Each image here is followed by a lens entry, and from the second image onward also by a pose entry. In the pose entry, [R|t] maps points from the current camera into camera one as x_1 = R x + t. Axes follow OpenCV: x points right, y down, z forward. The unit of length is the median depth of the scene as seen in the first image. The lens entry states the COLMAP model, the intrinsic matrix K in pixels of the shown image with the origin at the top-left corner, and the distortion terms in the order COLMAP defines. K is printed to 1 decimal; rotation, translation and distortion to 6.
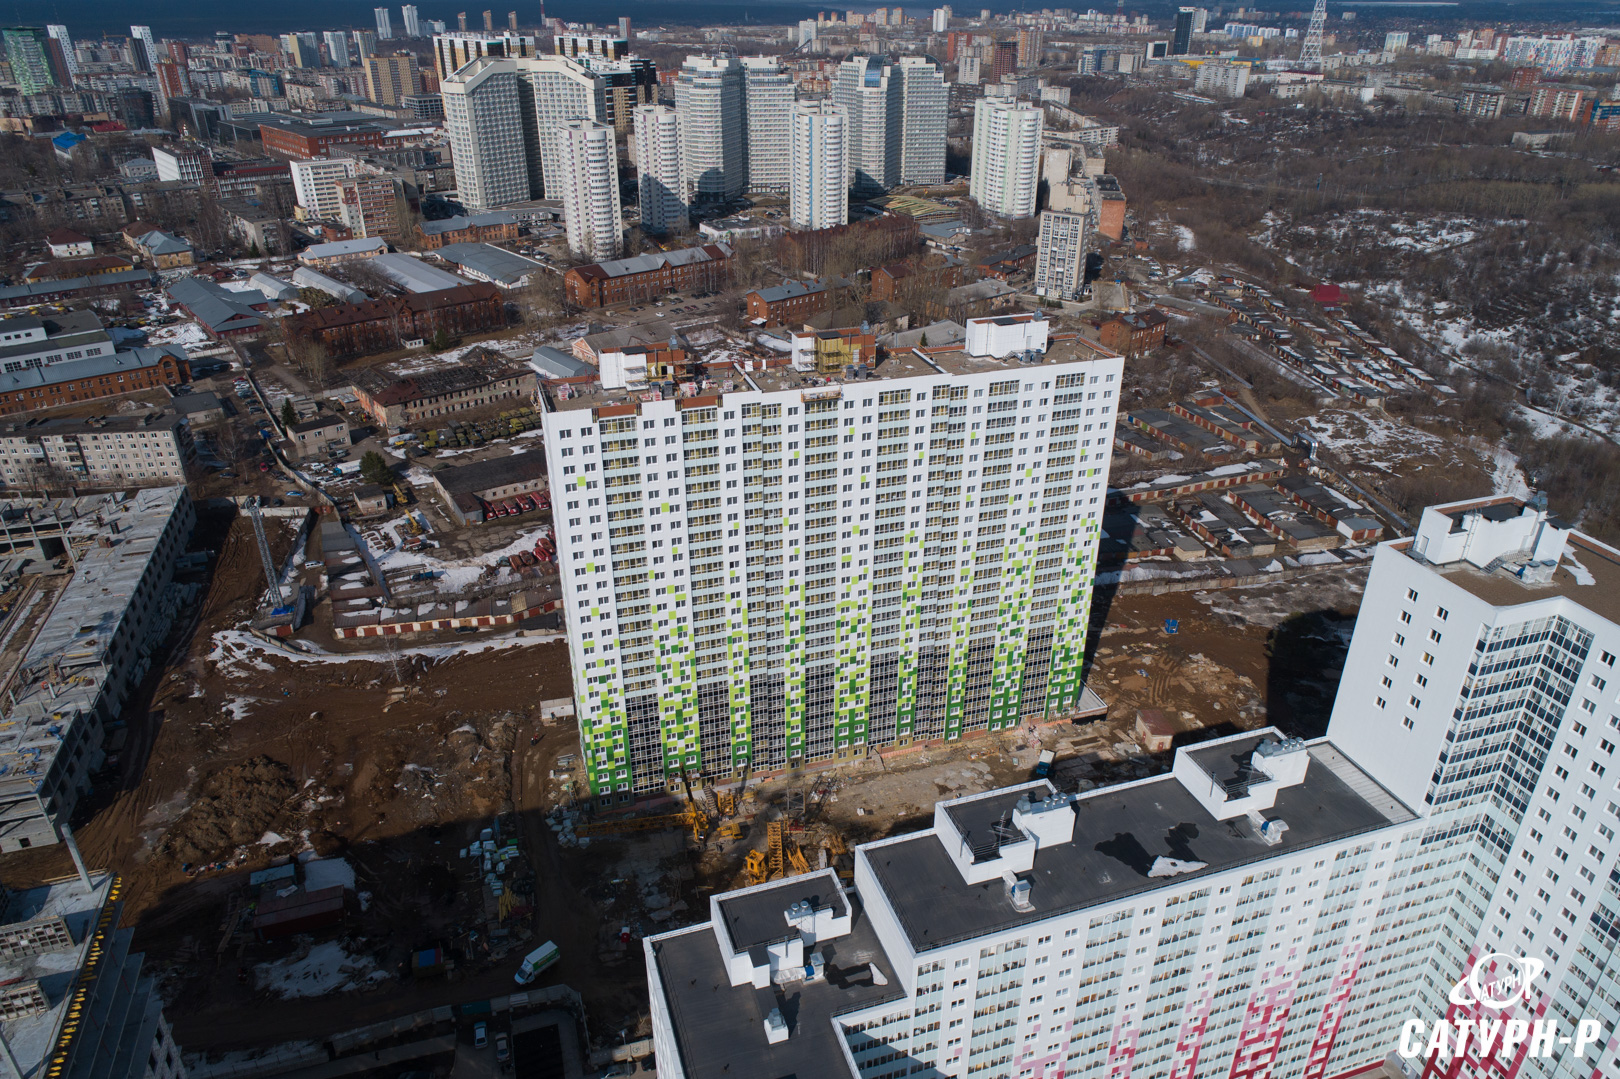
lens RADIAL K [[1067.0, 0, 800.3], [0, 1067.0, 546.3], [0, 0, 1]] dist [-0.004207, -0.000769]
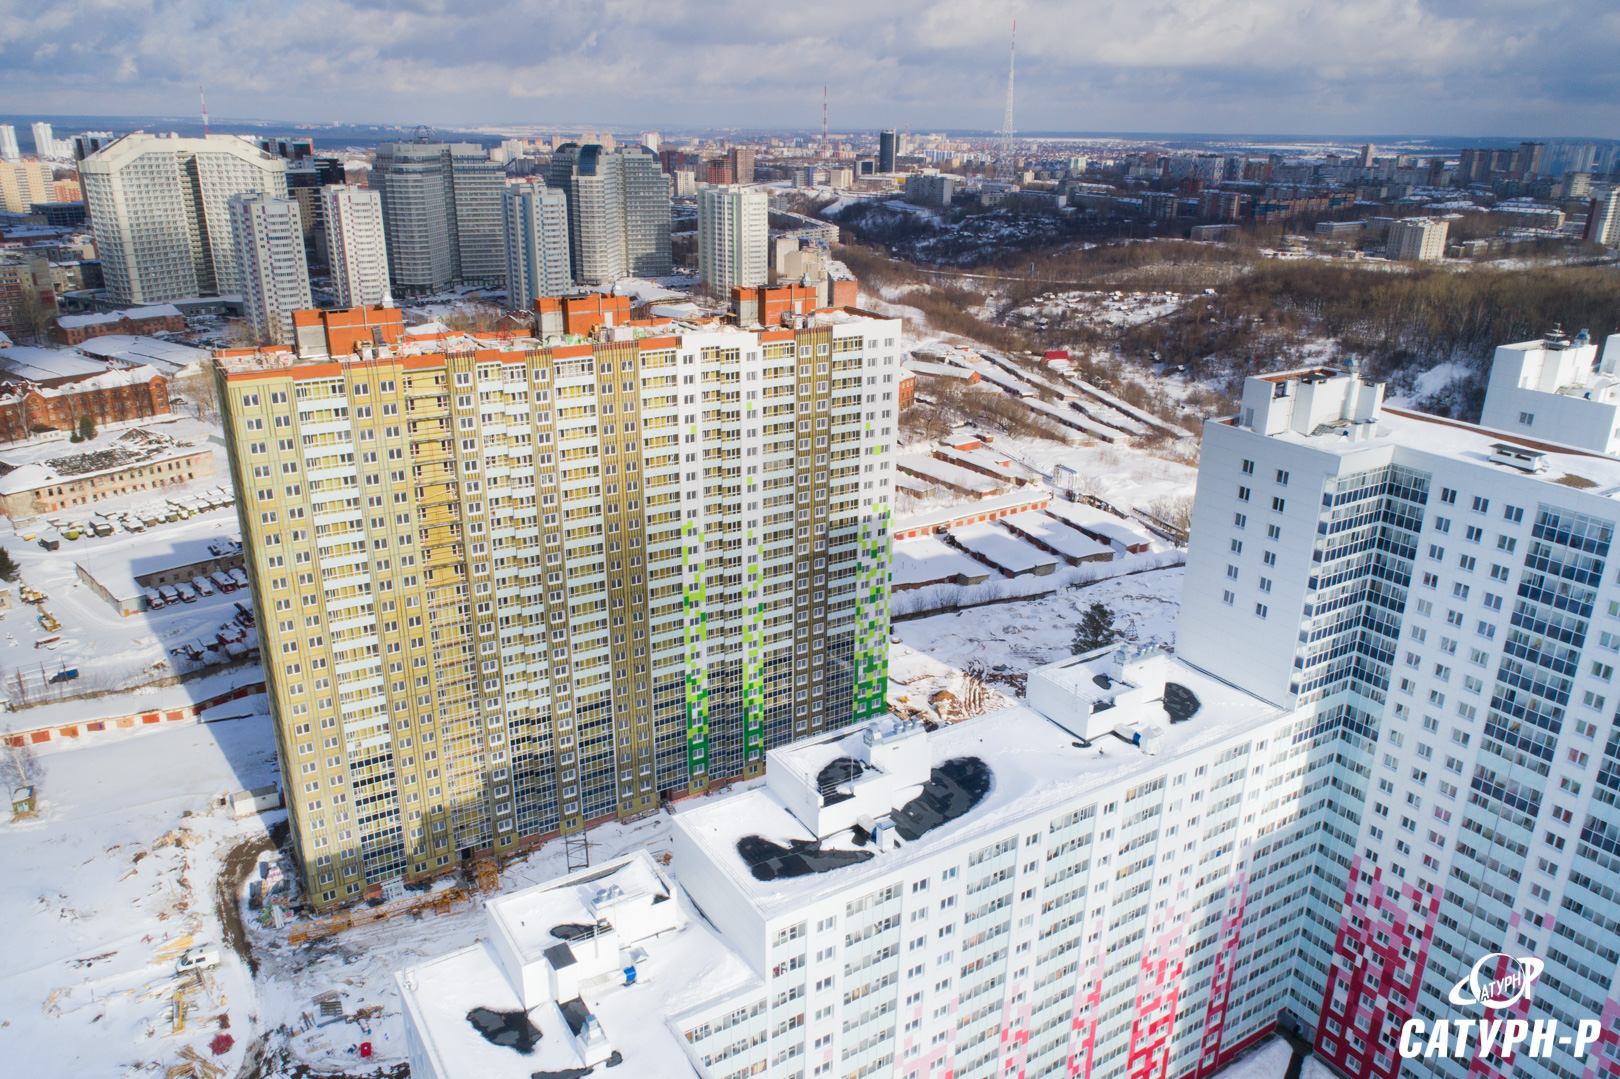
lens RADIAL K [[1137.2, 0, 810.0], [0, 1137.2, 539.5], [0, 0, 1]] dist [-0.007253, -0.002263]
pose [[0.968433, -0.066699, 0.240183, -0.023713], [0.096987, 0.988436, -0.116569, 0.115745], [-0.229631, 0.136184, 0.963703, 0.087231]]
